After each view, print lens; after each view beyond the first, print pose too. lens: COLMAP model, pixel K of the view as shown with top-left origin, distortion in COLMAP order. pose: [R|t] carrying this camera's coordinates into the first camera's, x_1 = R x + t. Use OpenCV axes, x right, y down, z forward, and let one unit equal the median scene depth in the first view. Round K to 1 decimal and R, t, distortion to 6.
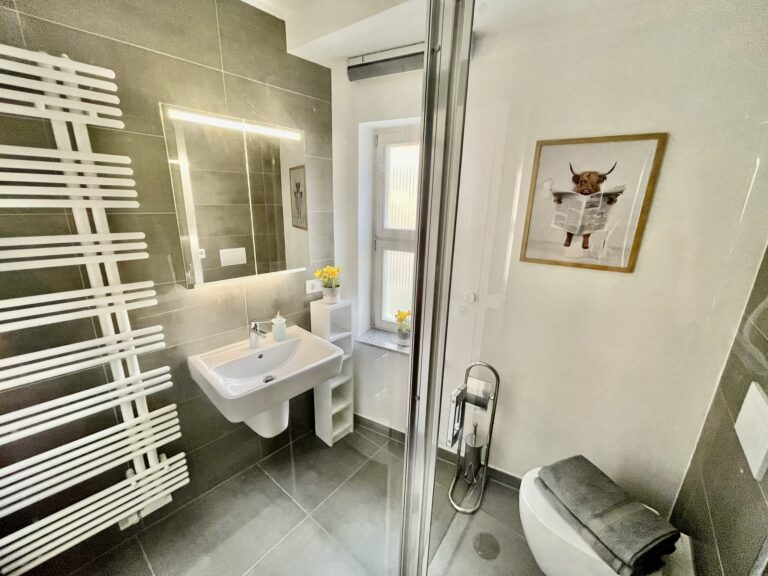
lens RADIAL K [[312.0, 0, 386.6], [0, 312.0, 287.9], [0, 0, 1]] dist [0.002274, 0.000025]
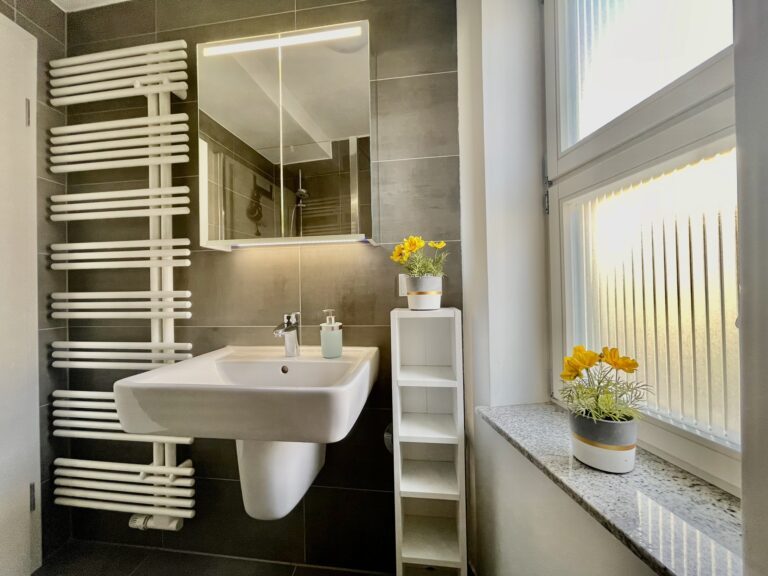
lens RADIAL K [[312.0, 0, 386.6], [0, 312.0, 287.9], [0, 0, 1]] dist [0.002274, 0.000025]
pose [[0.566082, -0.042109, -0.823273, 0.285401], [-0.196934, 0.962869, -0.184661, 0.155901], [0.800480, 0.266664, 0.536771, 0.903601]]
